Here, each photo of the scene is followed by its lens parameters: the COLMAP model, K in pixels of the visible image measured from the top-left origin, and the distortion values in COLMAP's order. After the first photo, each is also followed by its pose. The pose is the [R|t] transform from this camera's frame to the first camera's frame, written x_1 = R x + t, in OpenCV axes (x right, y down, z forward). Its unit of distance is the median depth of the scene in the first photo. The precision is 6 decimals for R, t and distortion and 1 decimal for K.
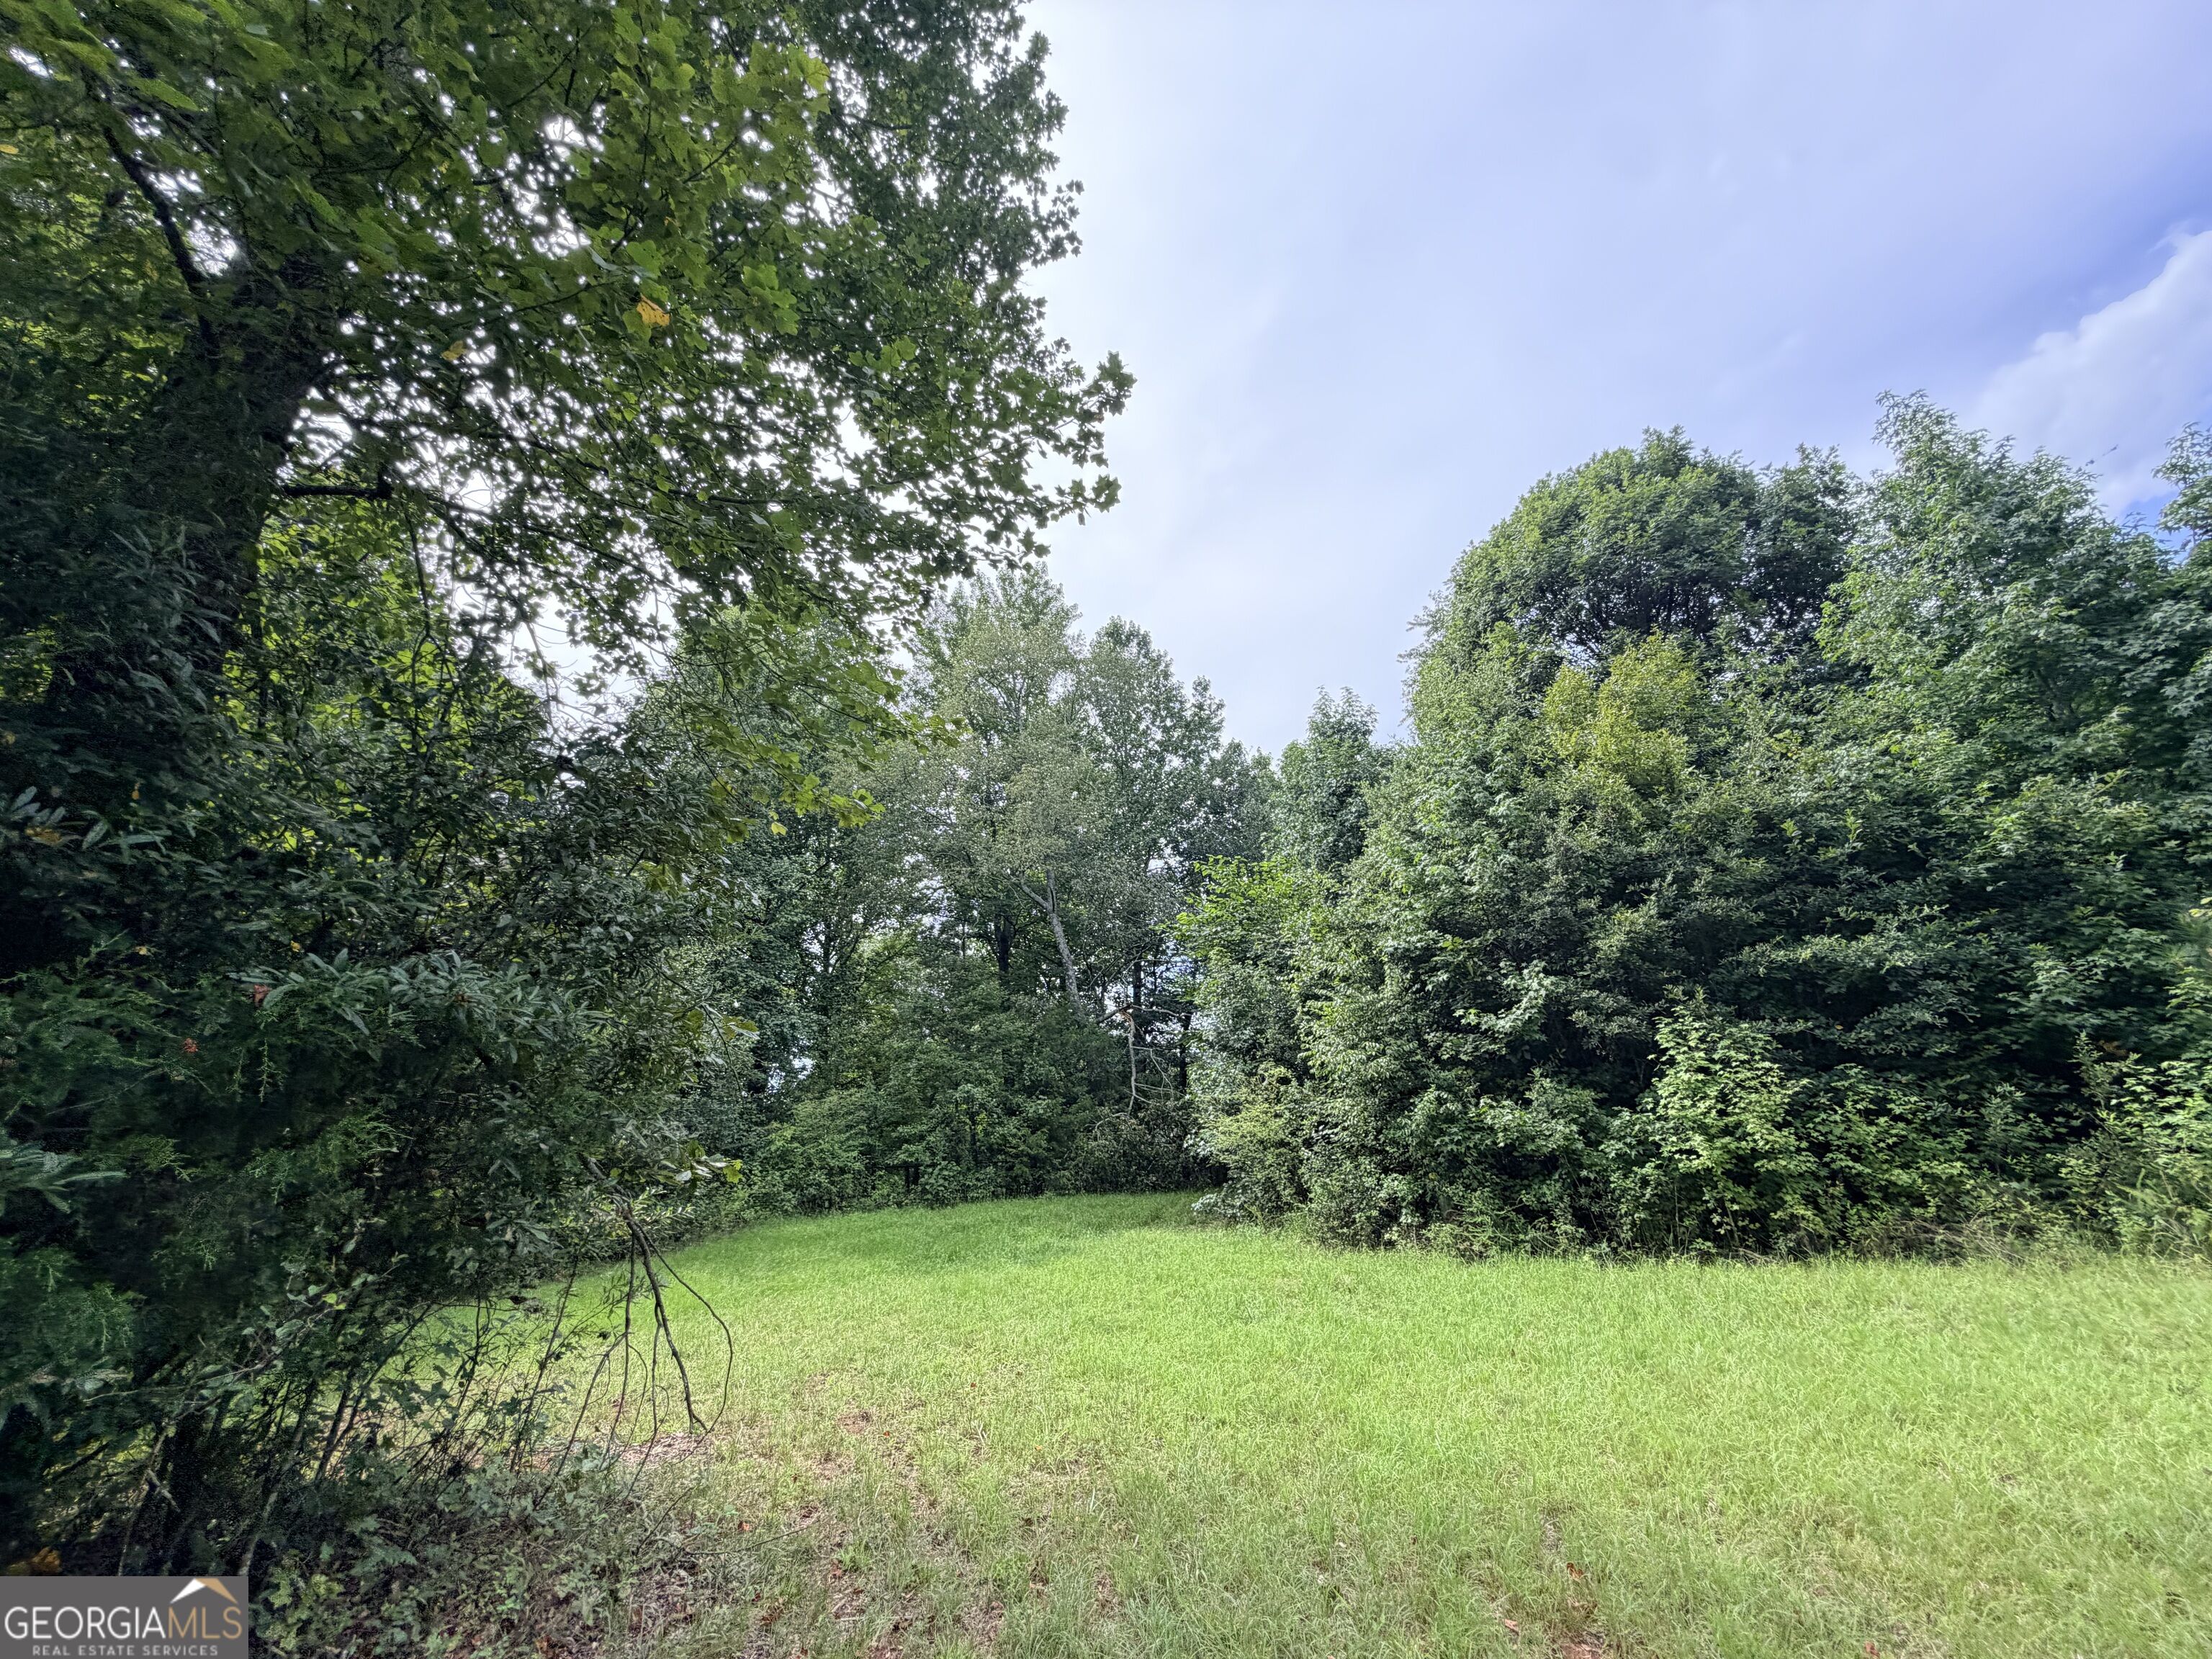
lens RADIAL K [[877.3, 0, 1102.0], [0, 877.3, 813.4], [0, 0, 1]] dist [-0.001935, -0.000348]
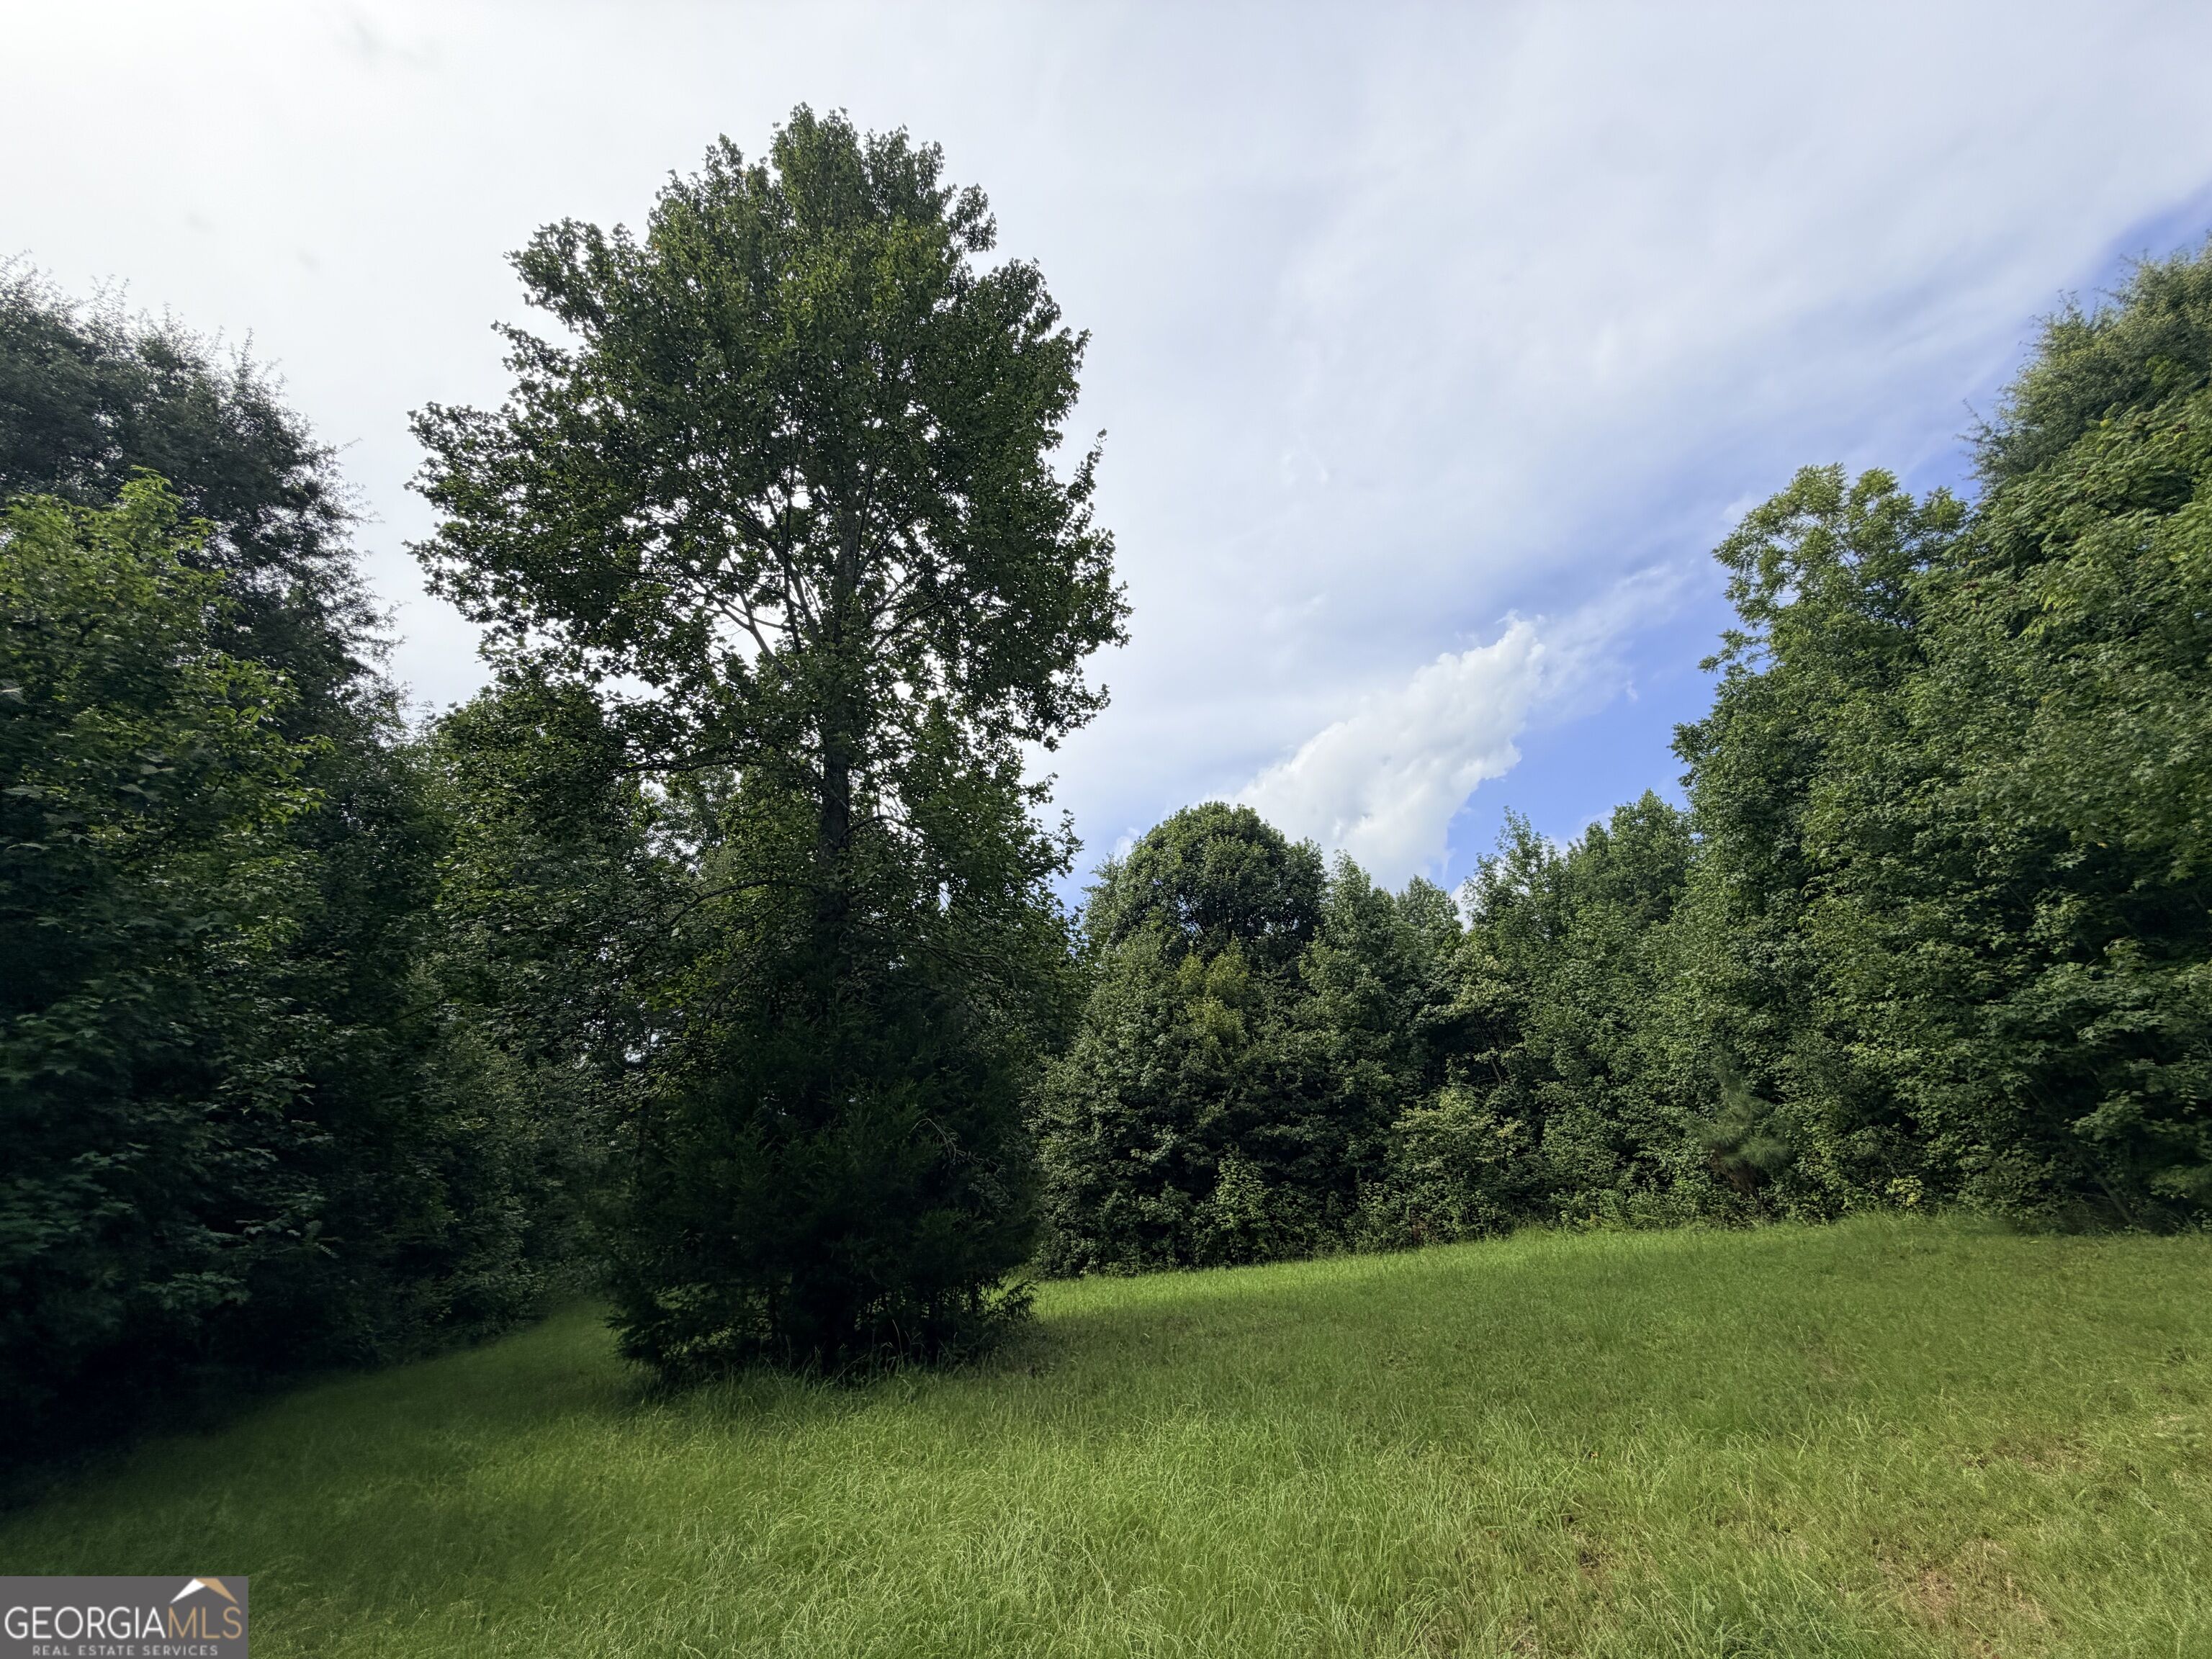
lens RADIAL K [[877.3, 0, 1102.0], [0, 877.3, 813.4], [0, 0, 1]] dist [-0.001935, -0.000348]
pose [[0.880283, 0.189407, 0.435002, -0.711052], [-0.146738, 0.980593, -0.130023, -0.271969], [-0.451187, 0.050626, 0.890992, -0.828365]]
